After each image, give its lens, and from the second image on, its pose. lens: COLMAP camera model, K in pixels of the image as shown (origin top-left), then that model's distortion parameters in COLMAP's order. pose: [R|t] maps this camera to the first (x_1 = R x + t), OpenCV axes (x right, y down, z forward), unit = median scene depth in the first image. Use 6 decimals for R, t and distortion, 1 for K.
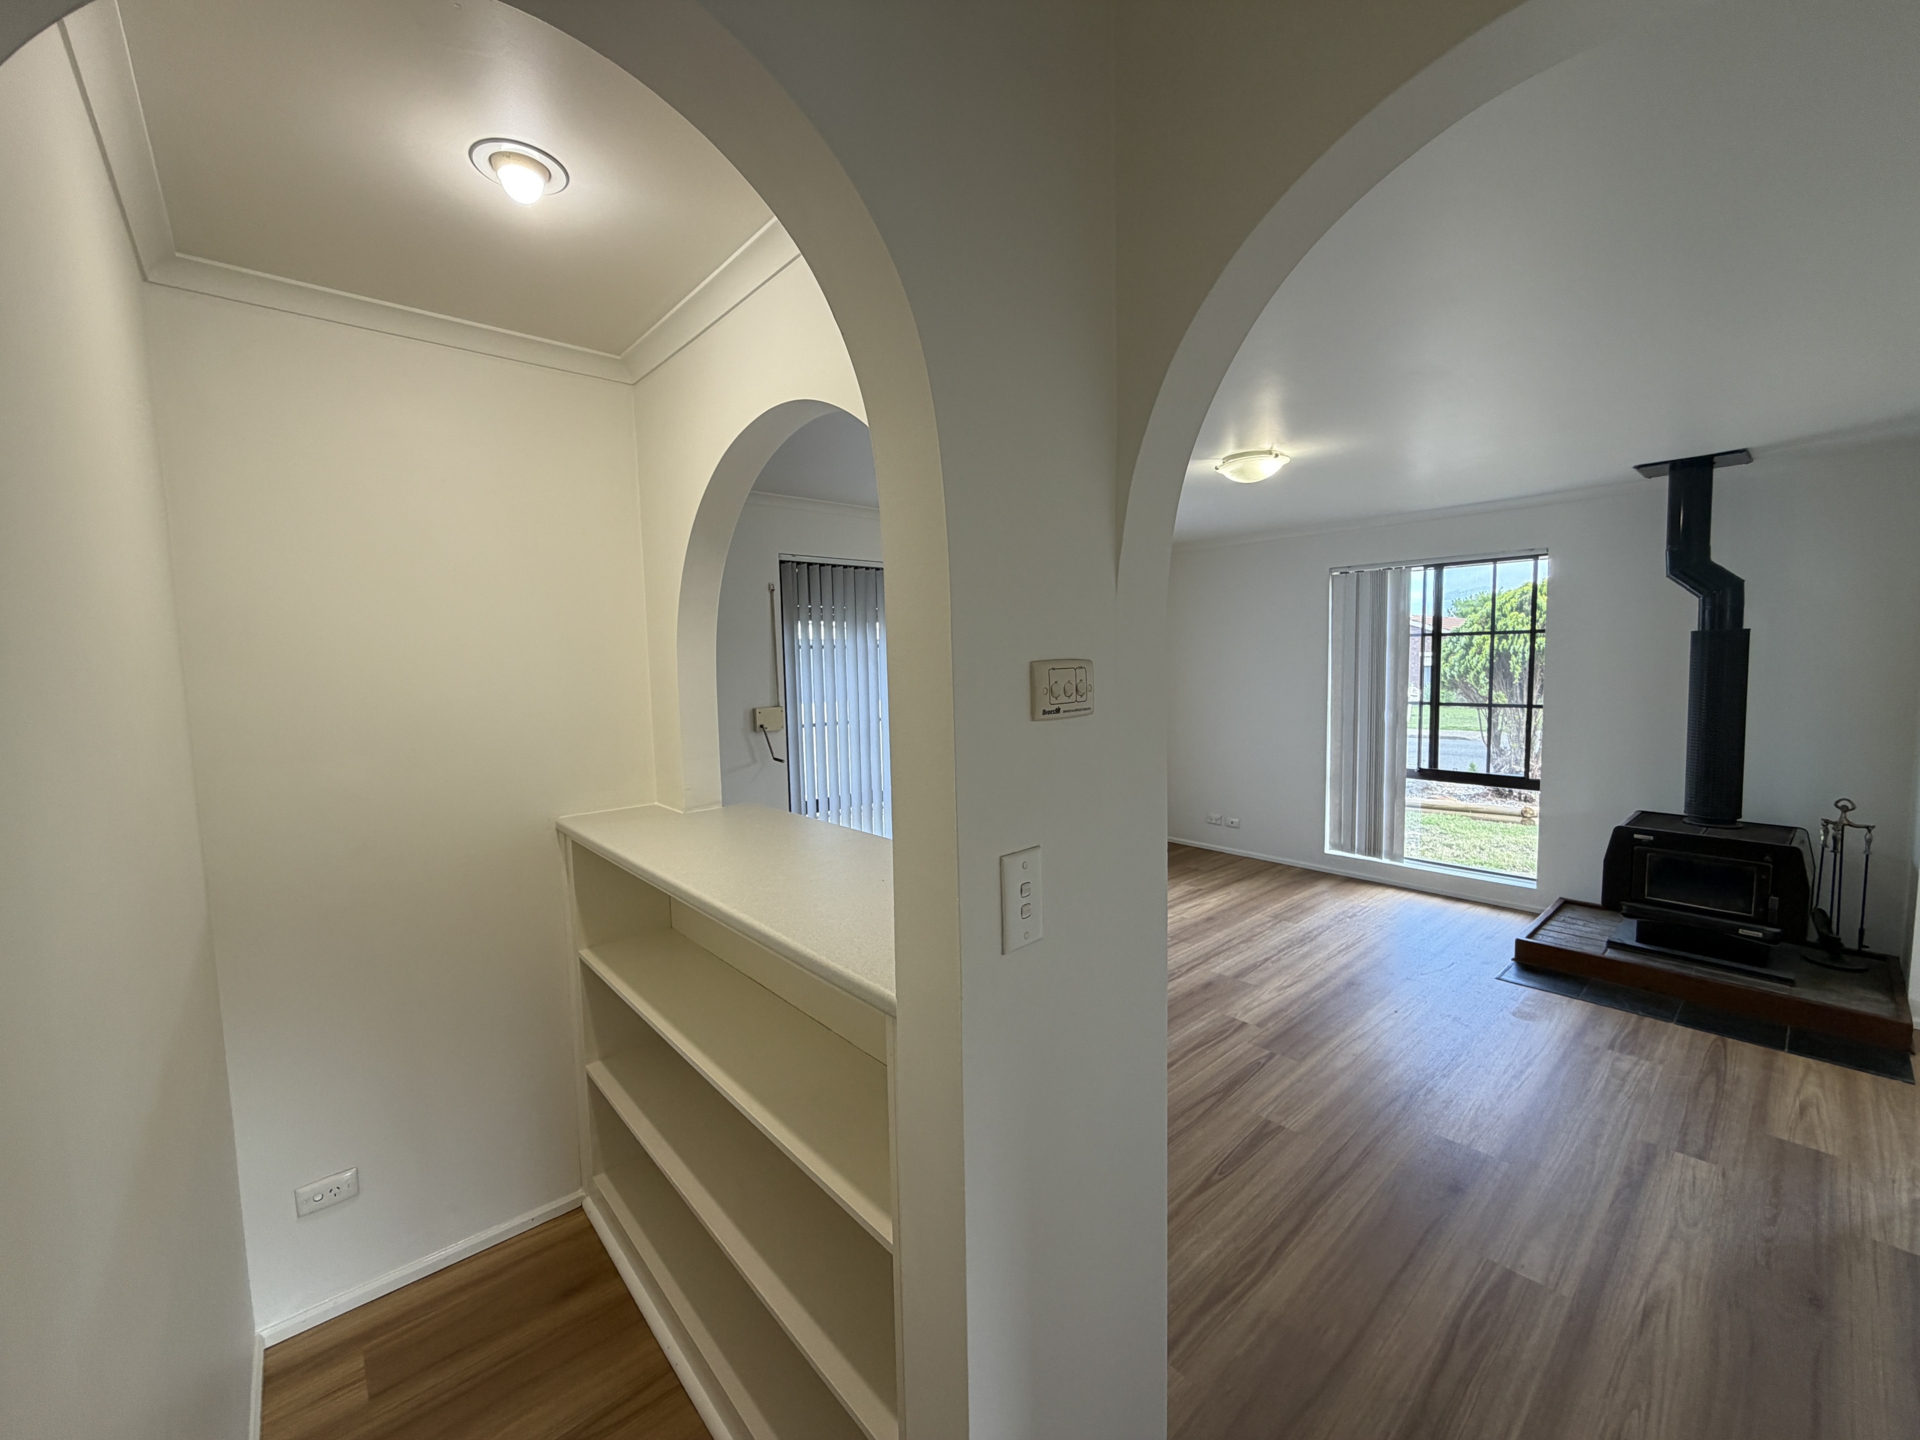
lens RADIAL K [[763.5, 0, 954.4], [0, 763.5, 720.1], [0, 0, 1]] dist [-0.000197, -0.000253]
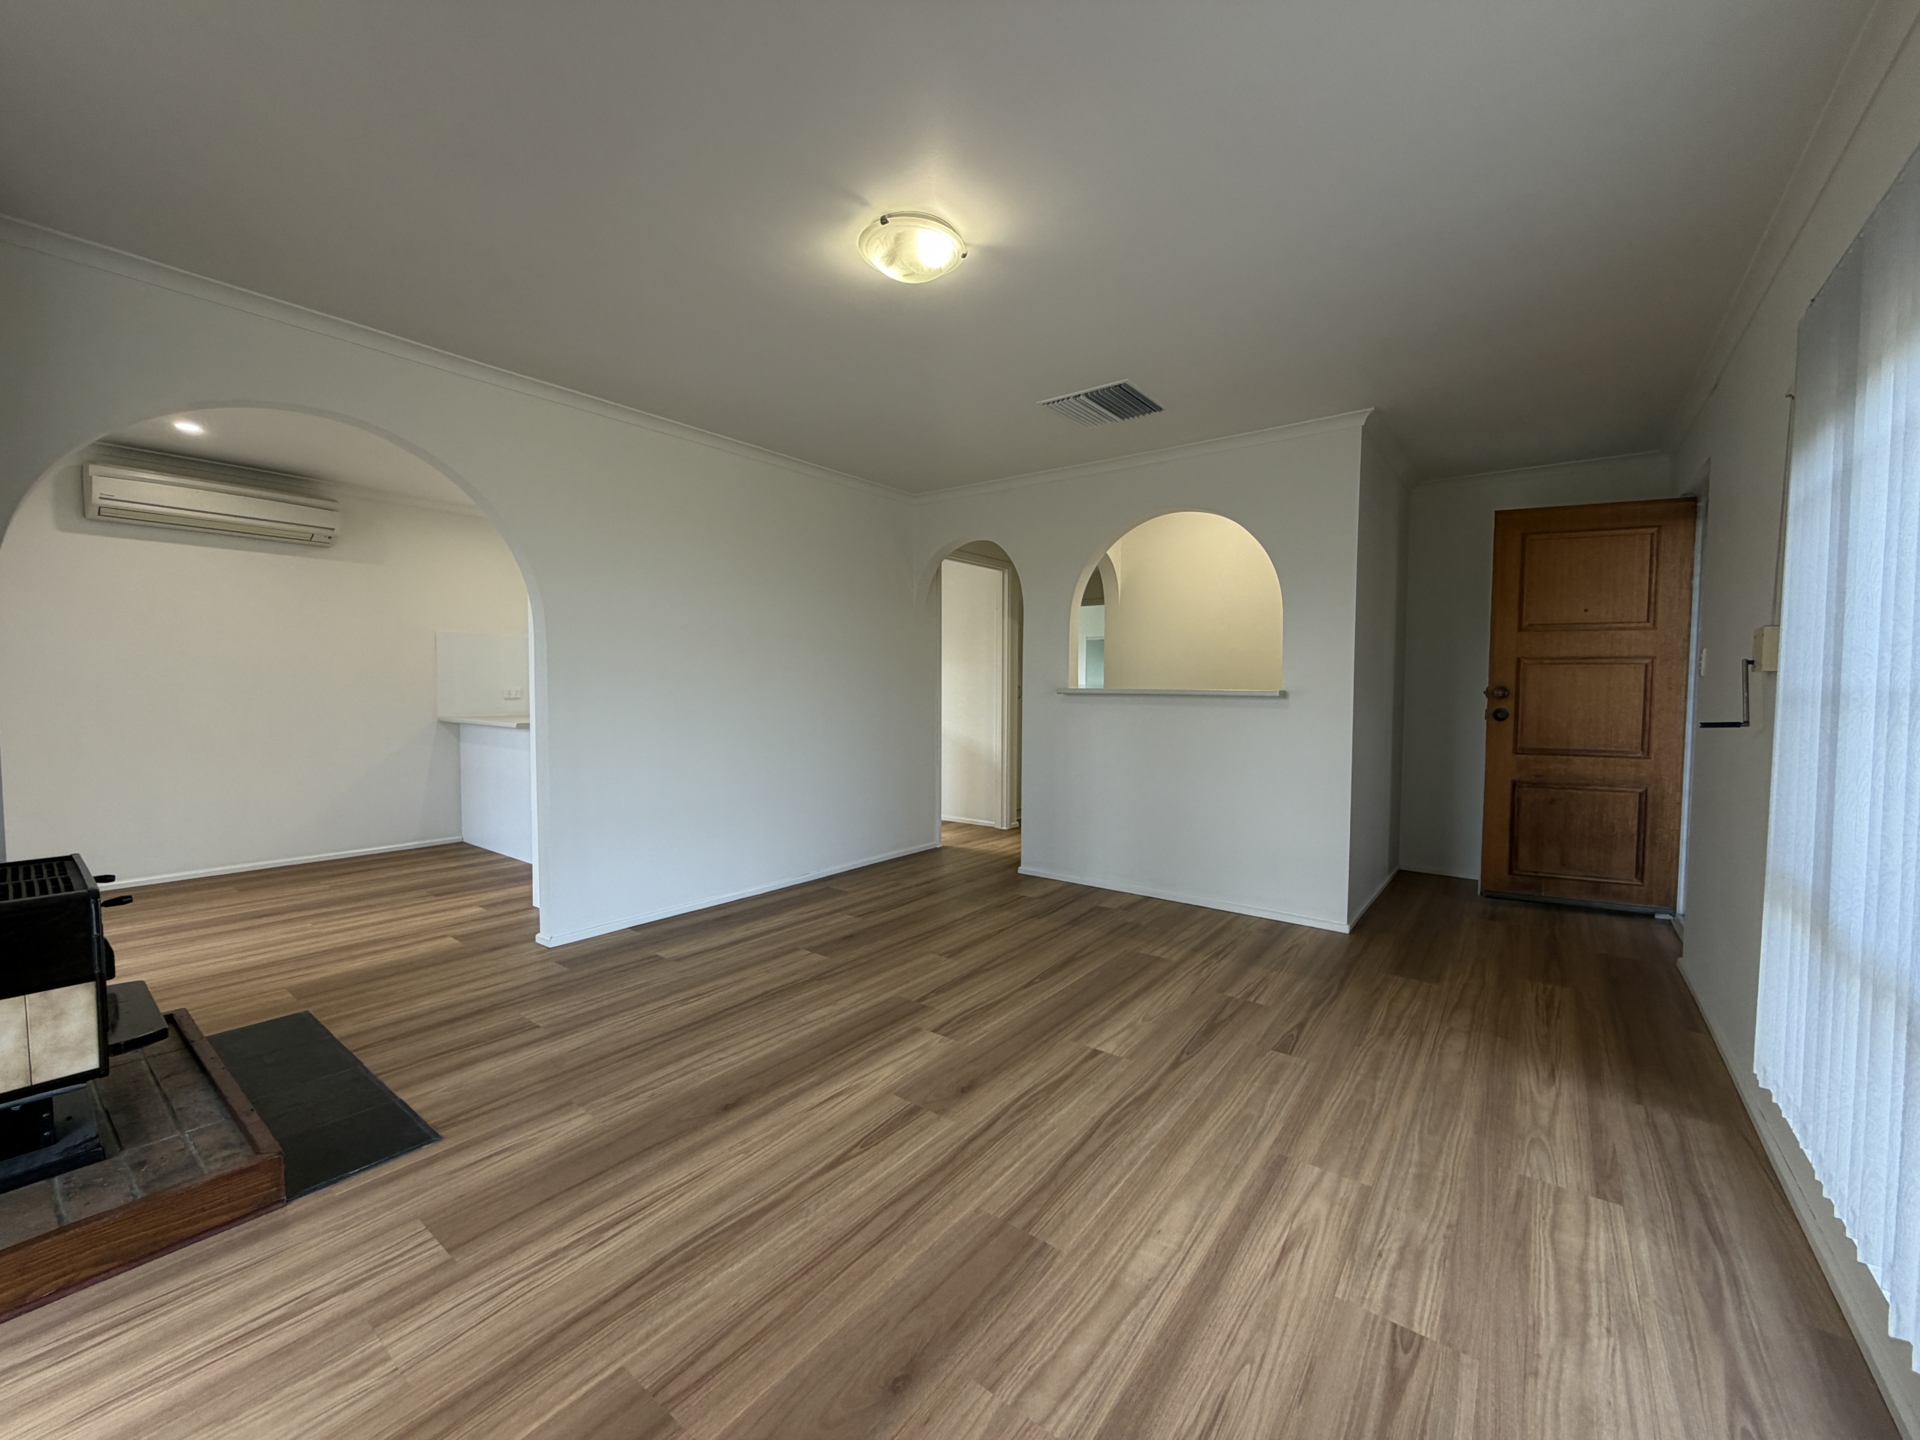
lens RADIAL K [[763.5, 0, 961.1], [0, 763.5, 717.1], [0, 0, 1]] dist [-0.000197, -0.000253]
pose [[-0.980182, 0.028477, -0.196044, 0.439397], [0.003495, 0.991946, 0.126611, -0.021088], [0.198071, 0.123417, -0.972387, 1.522963]]
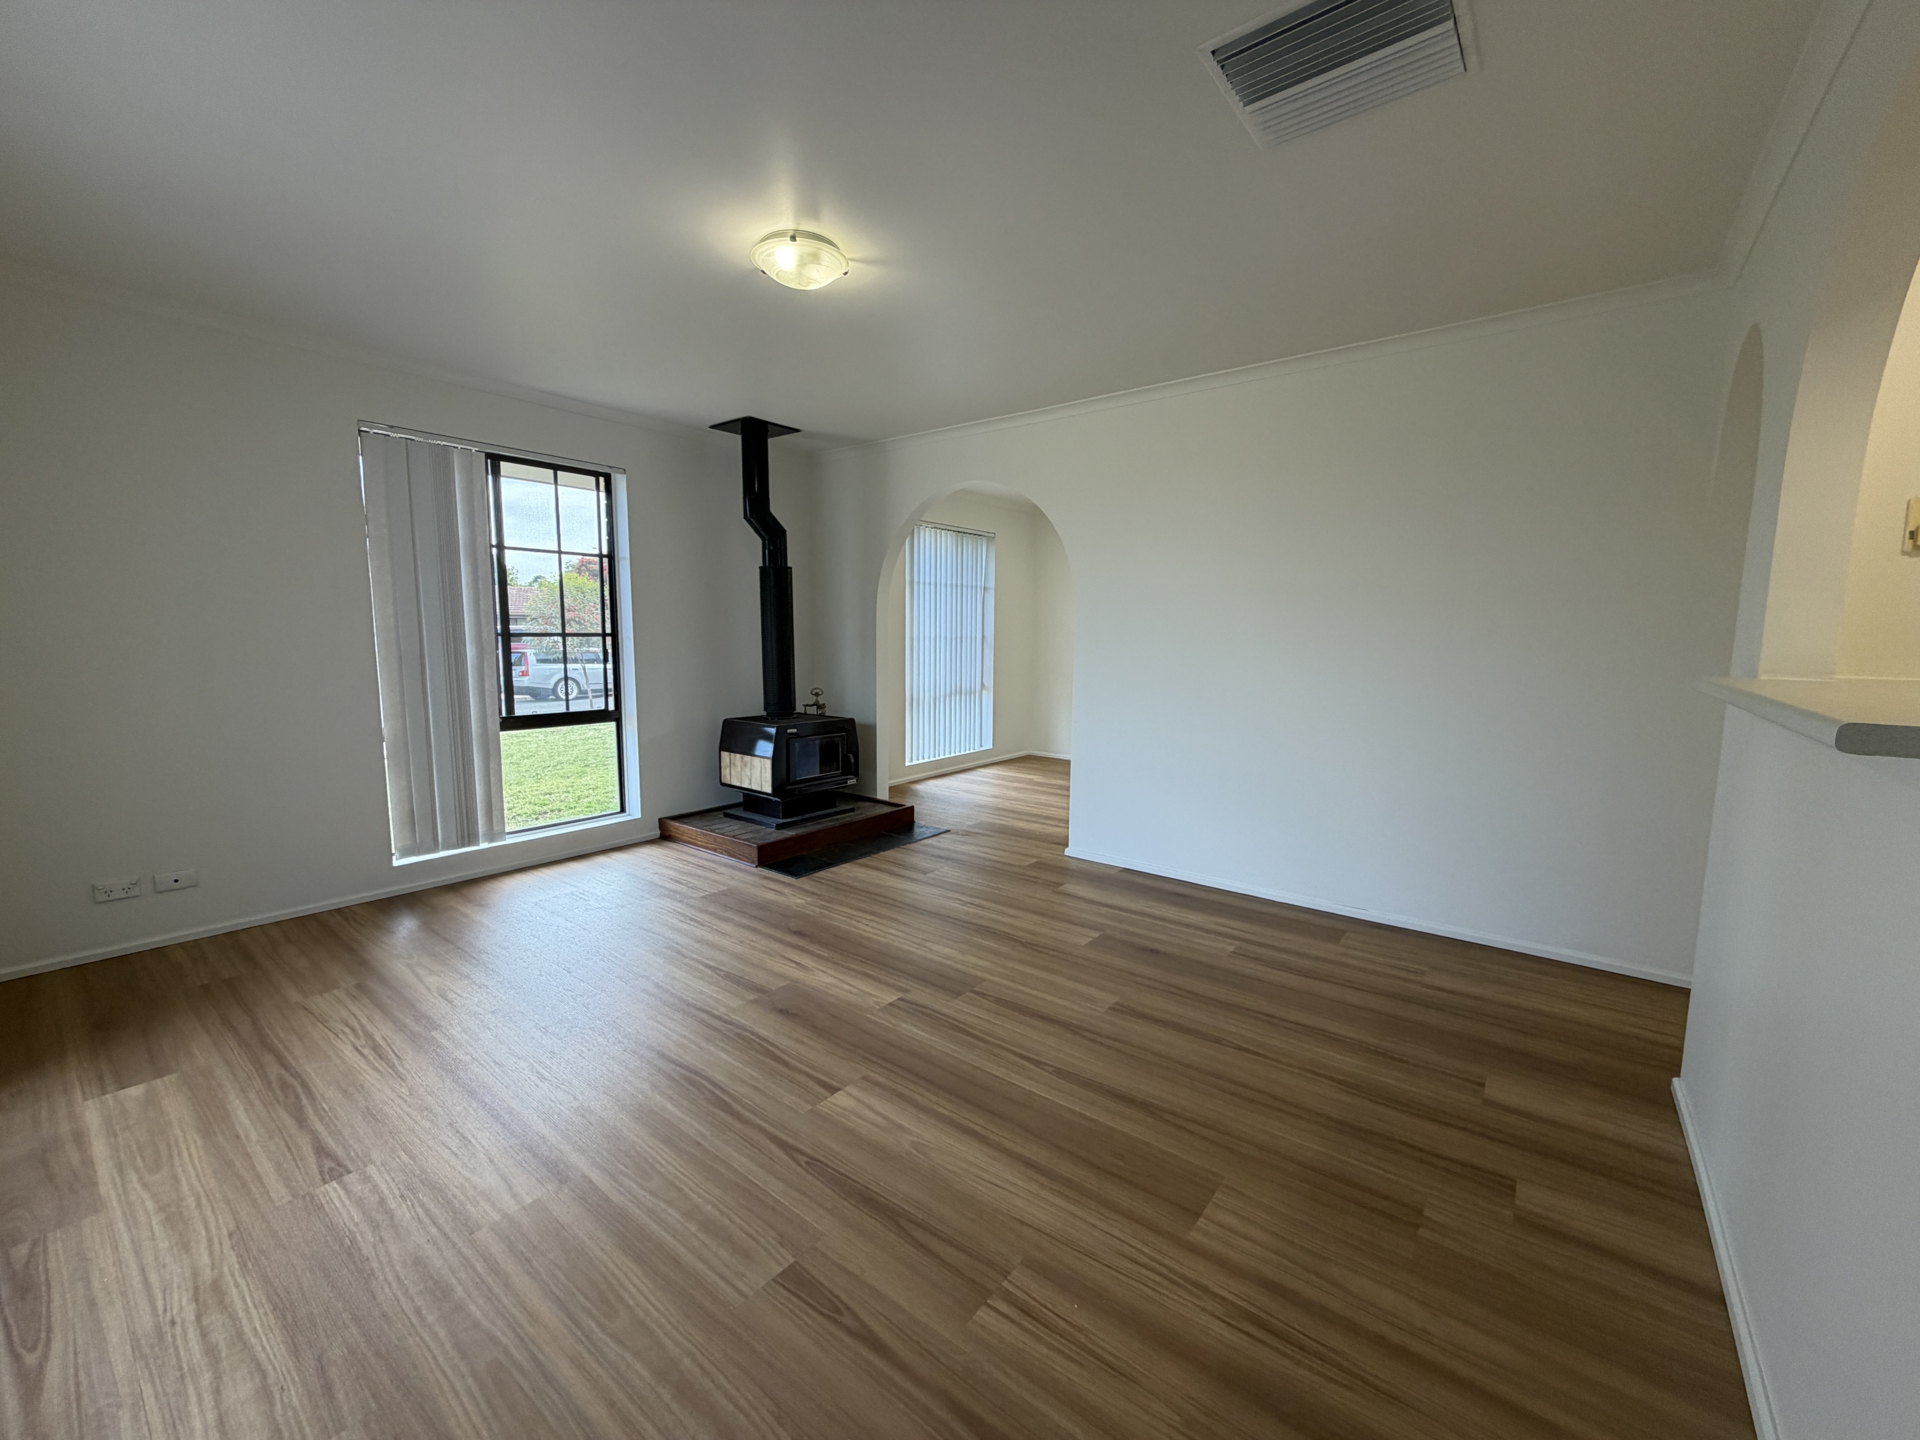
lens RADIAL K [[763.5, 0, 952.7], [0, 763.5, 723.0], [0, 0, 1]] dist [-0.000197, -0.000253]
pose [[-0.181573, -0.093297, 0.978942, -0.334298], [0.075950, 0.991185, 0.108551, 0.026365], [-0.980440, 0.094061, -0.172886, 0.929741]]
